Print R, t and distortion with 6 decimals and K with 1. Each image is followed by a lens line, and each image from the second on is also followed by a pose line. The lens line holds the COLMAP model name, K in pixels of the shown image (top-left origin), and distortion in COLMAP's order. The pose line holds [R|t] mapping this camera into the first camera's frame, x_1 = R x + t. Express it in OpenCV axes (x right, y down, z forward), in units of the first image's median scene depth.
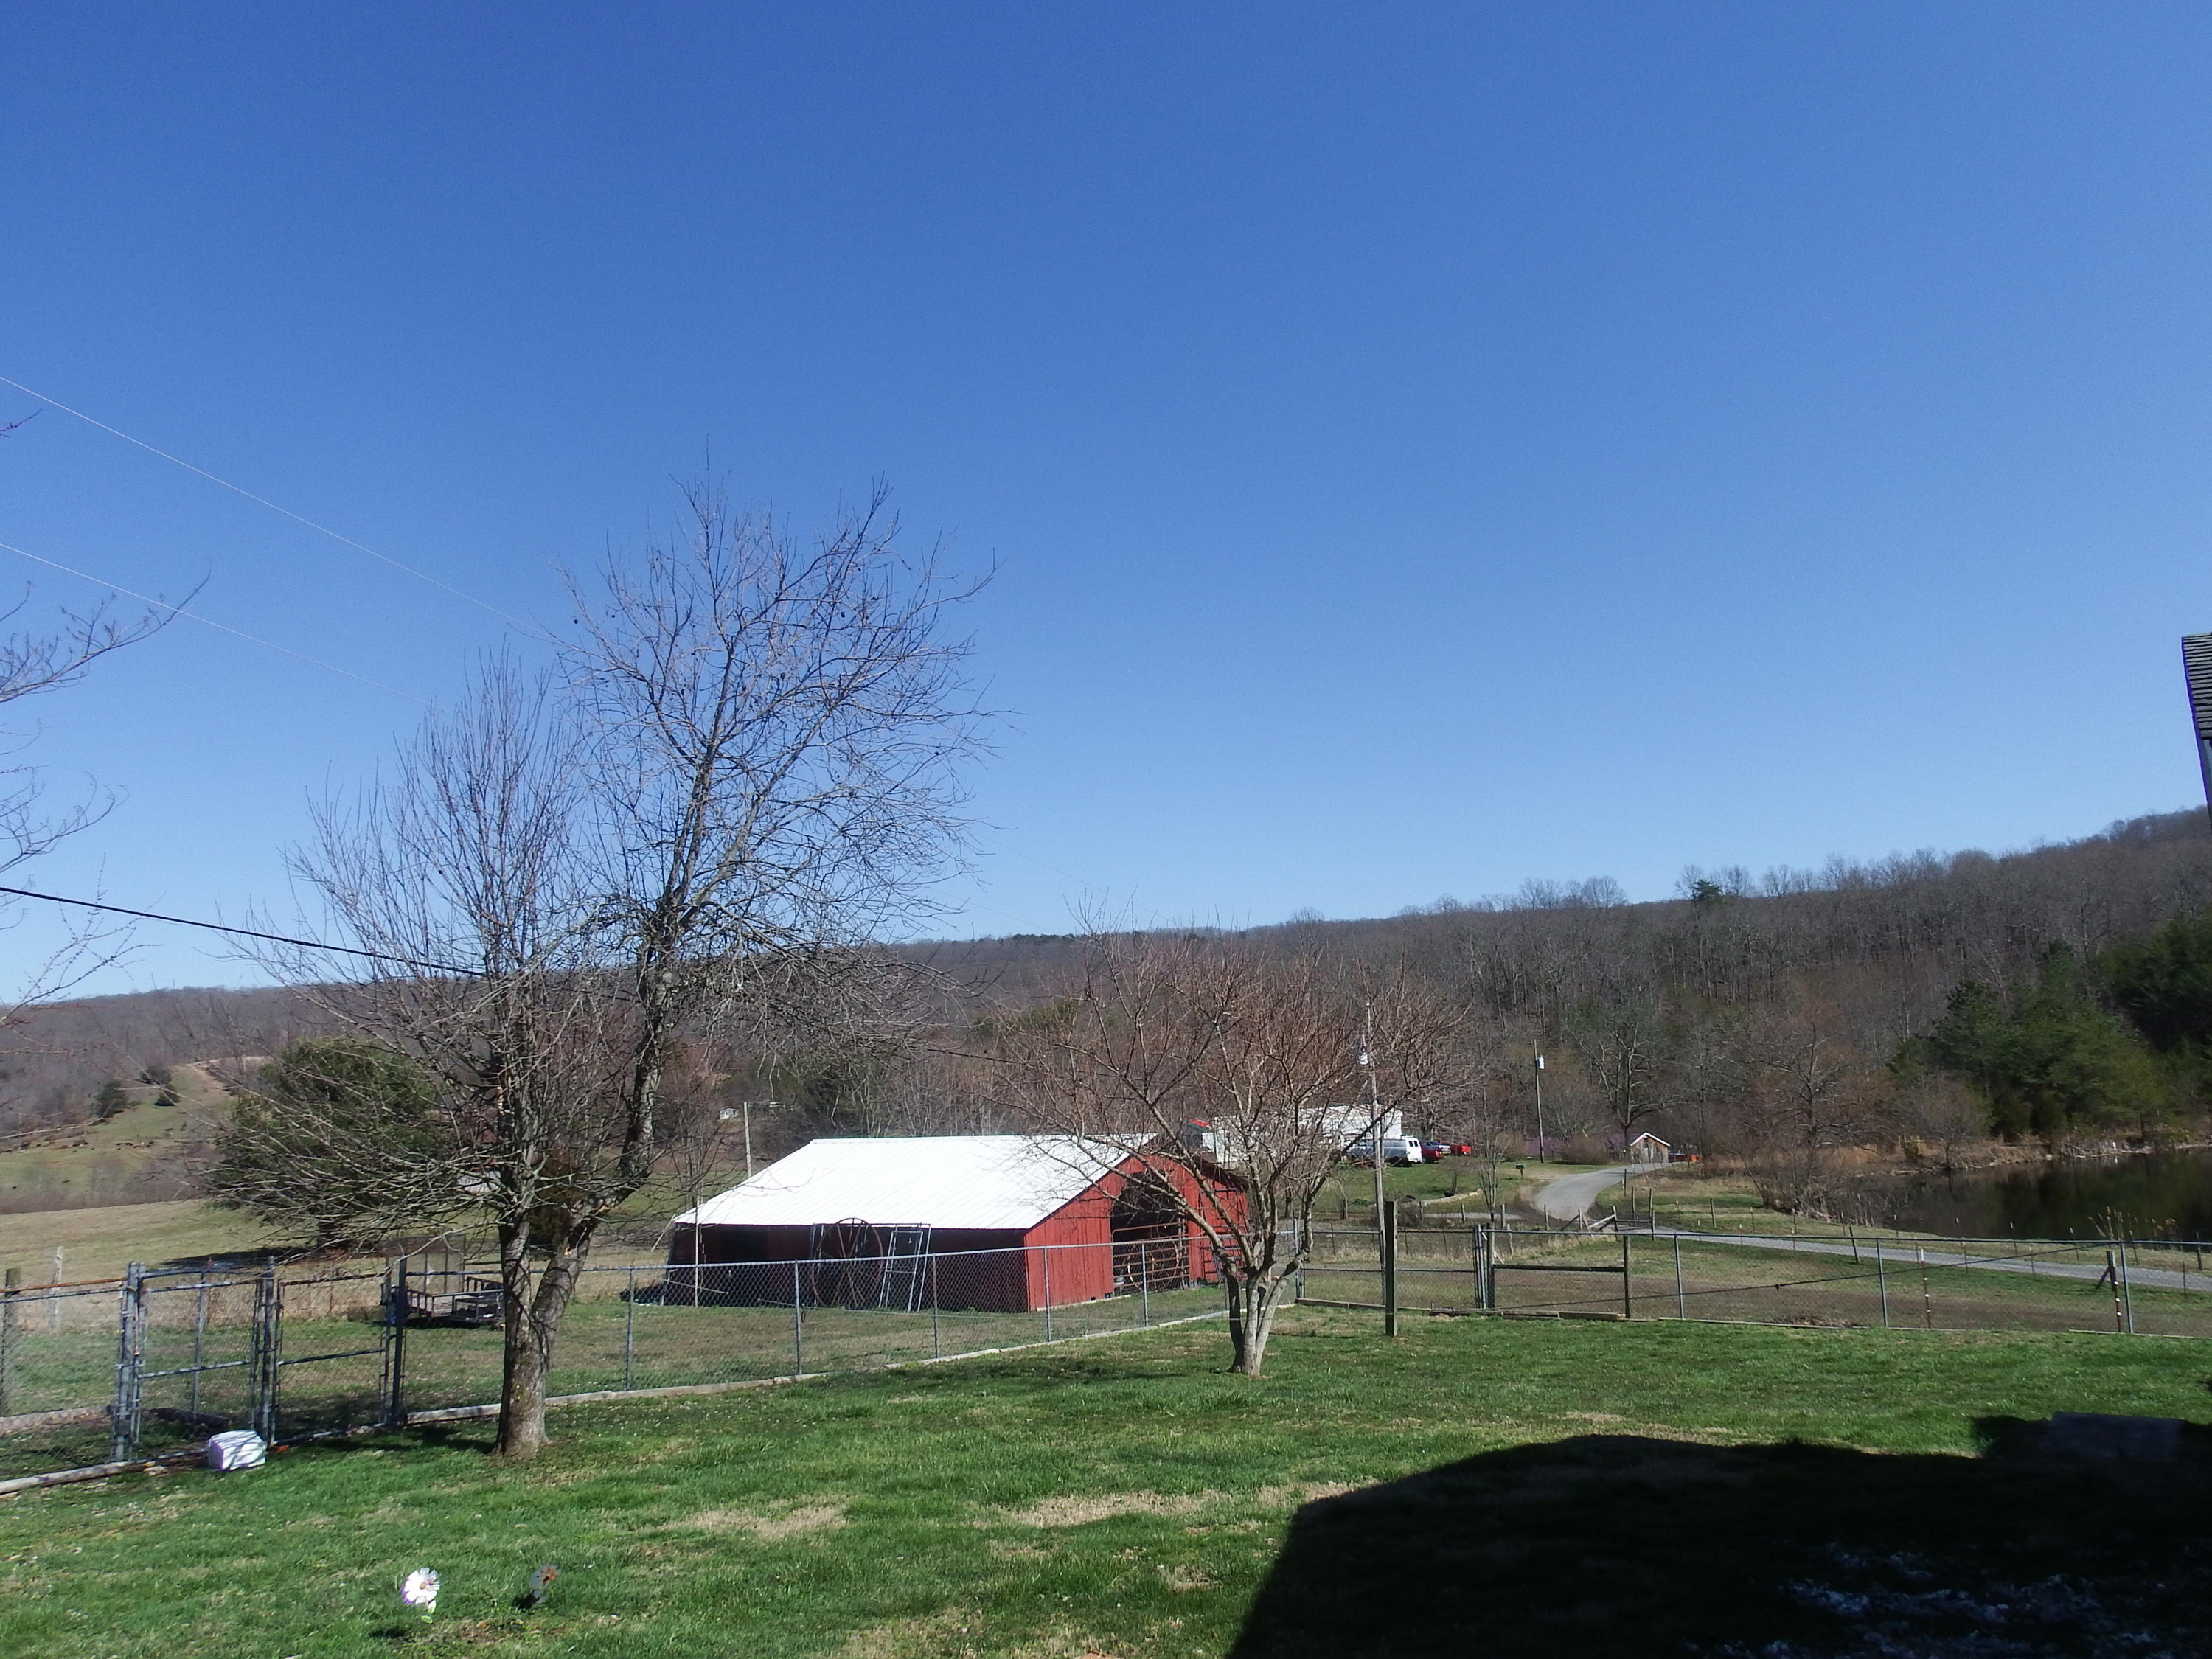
lens RADIAL K [[1642.4, 0, 1094.4], [0, 1642.4, 817.7], [0, 0, 1]] dist [0.008899, -0.002997]
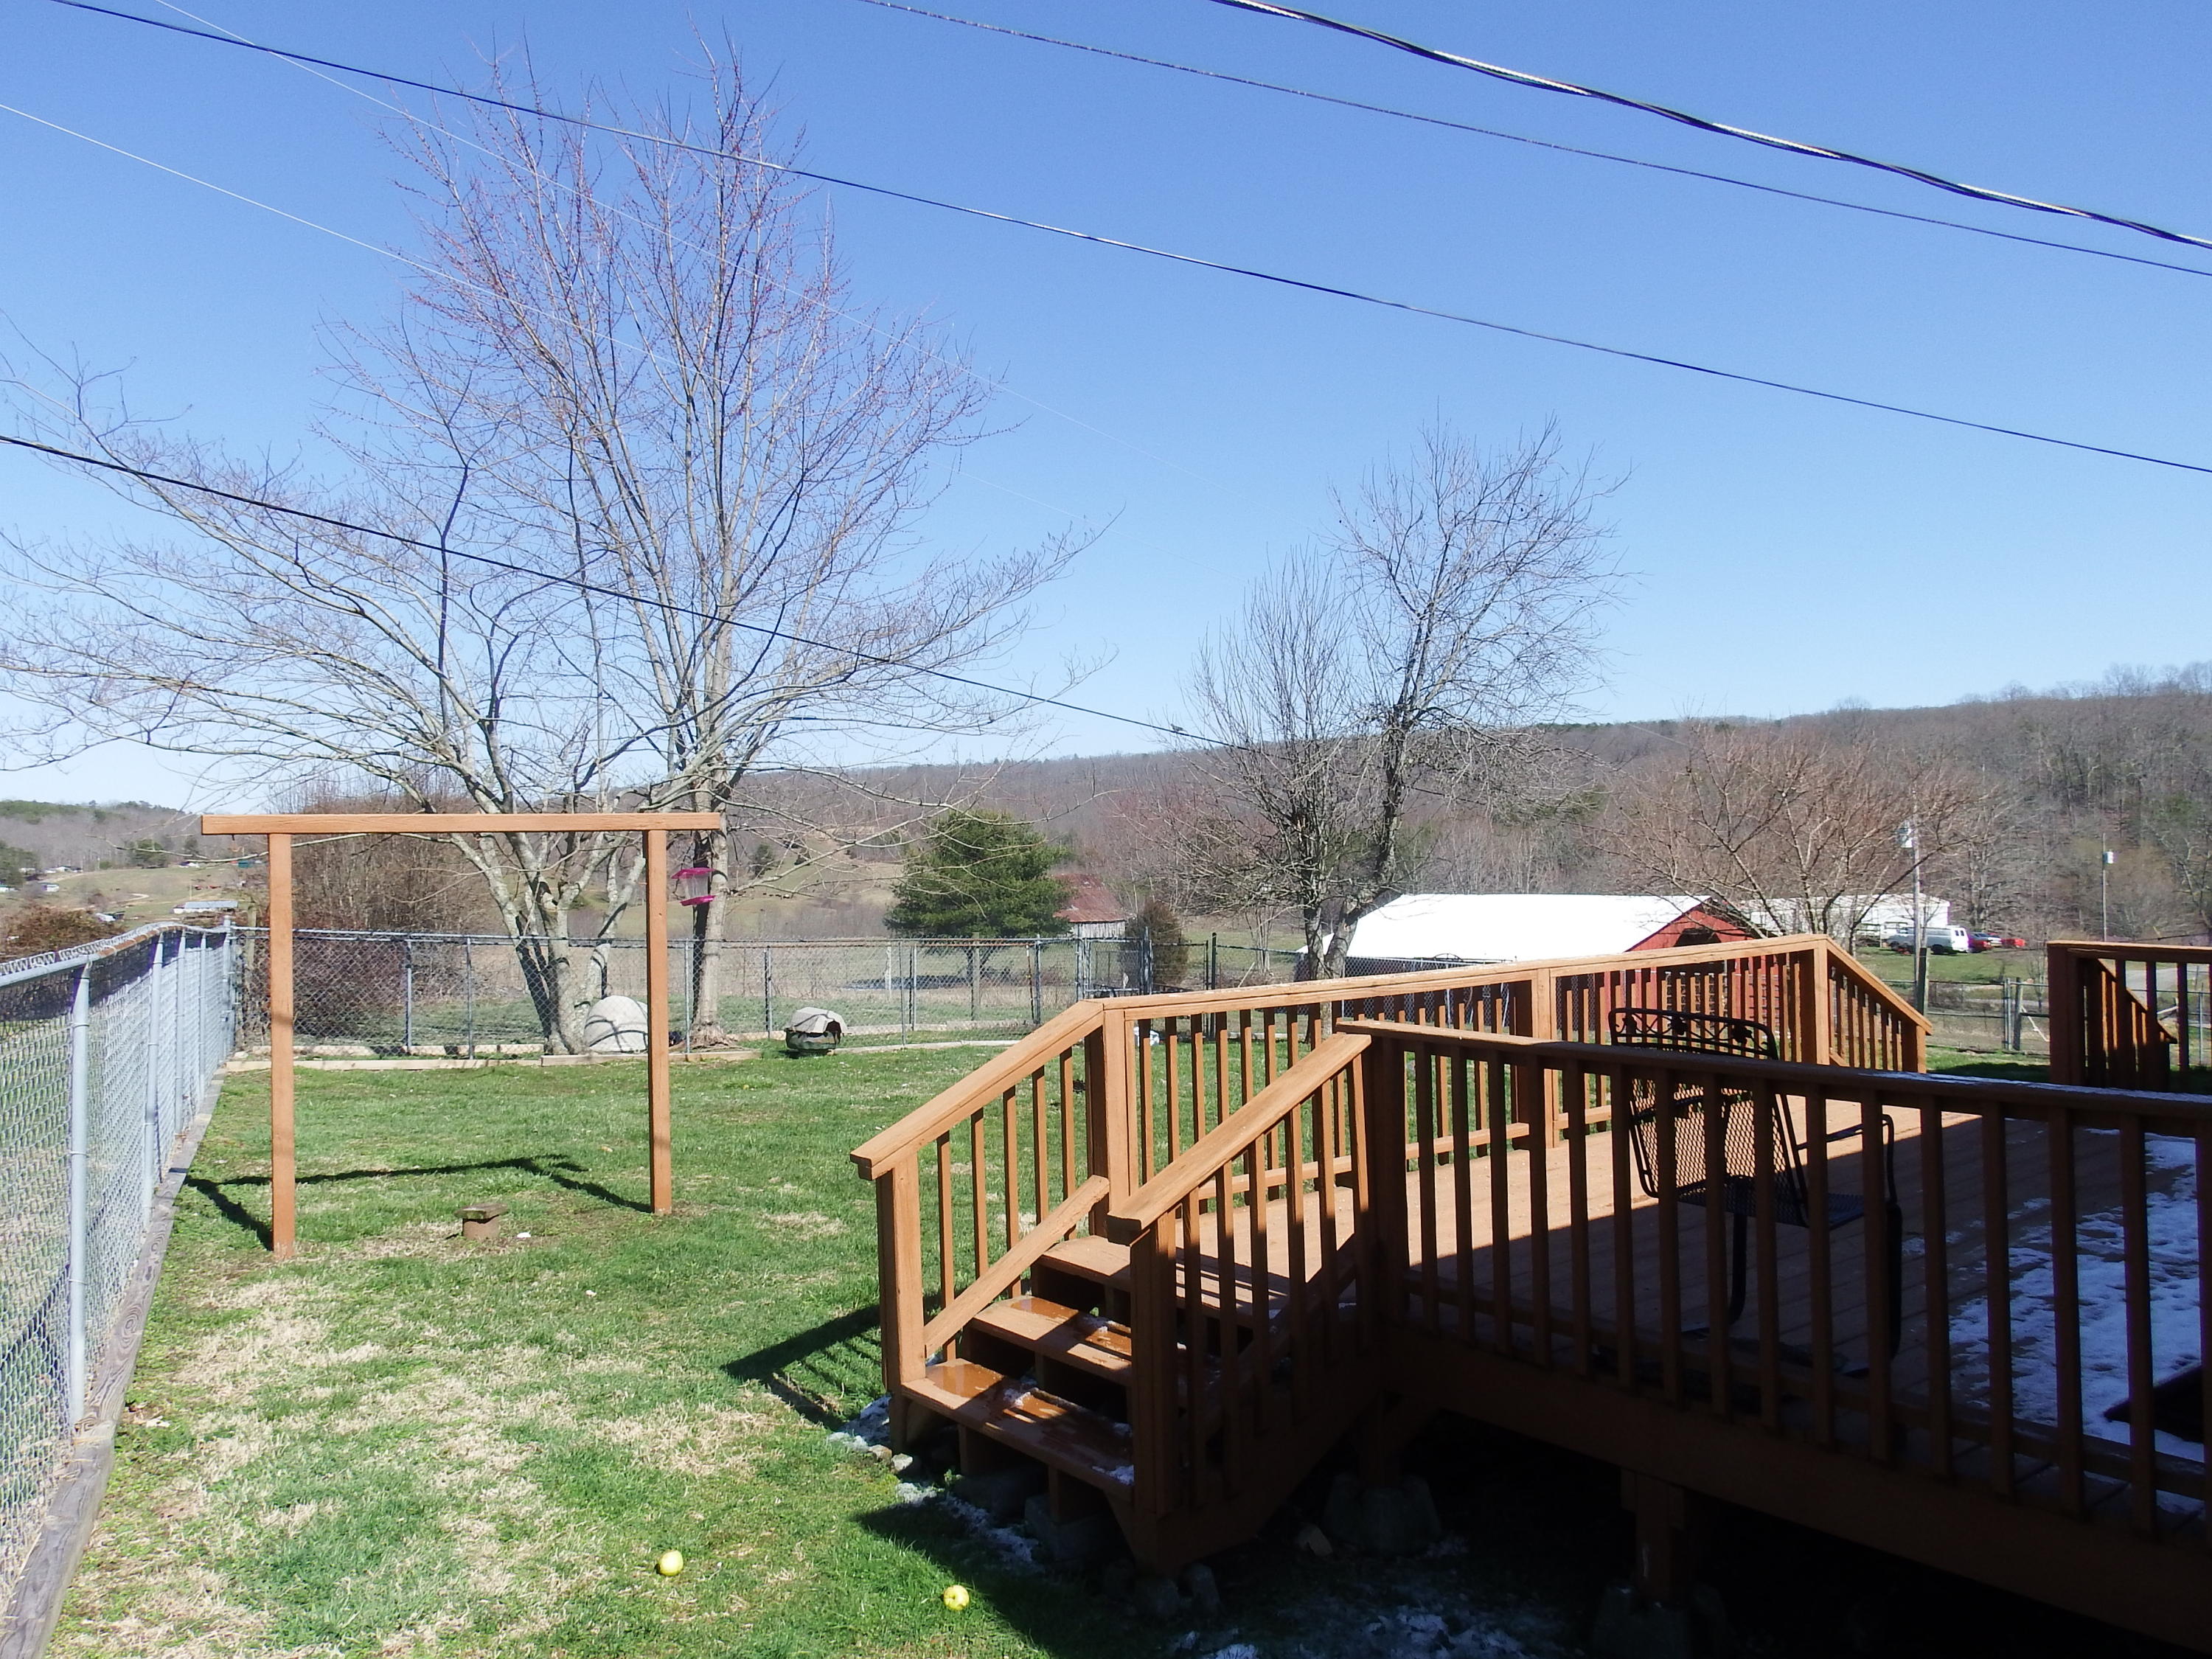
lens RADIAL K [[1598.0, 0, 1062.8], [0, 1598.0, 830.6], [0, 0, 1]] dist [-0.005102, -0.037304]
pose [[0.946093, 0.020834, -0.323223, -0.069751], [0.023834, 0.990745, 0.133625, -0.038163], [0.323016, -0.134125, 0.936841, -0.463005]]
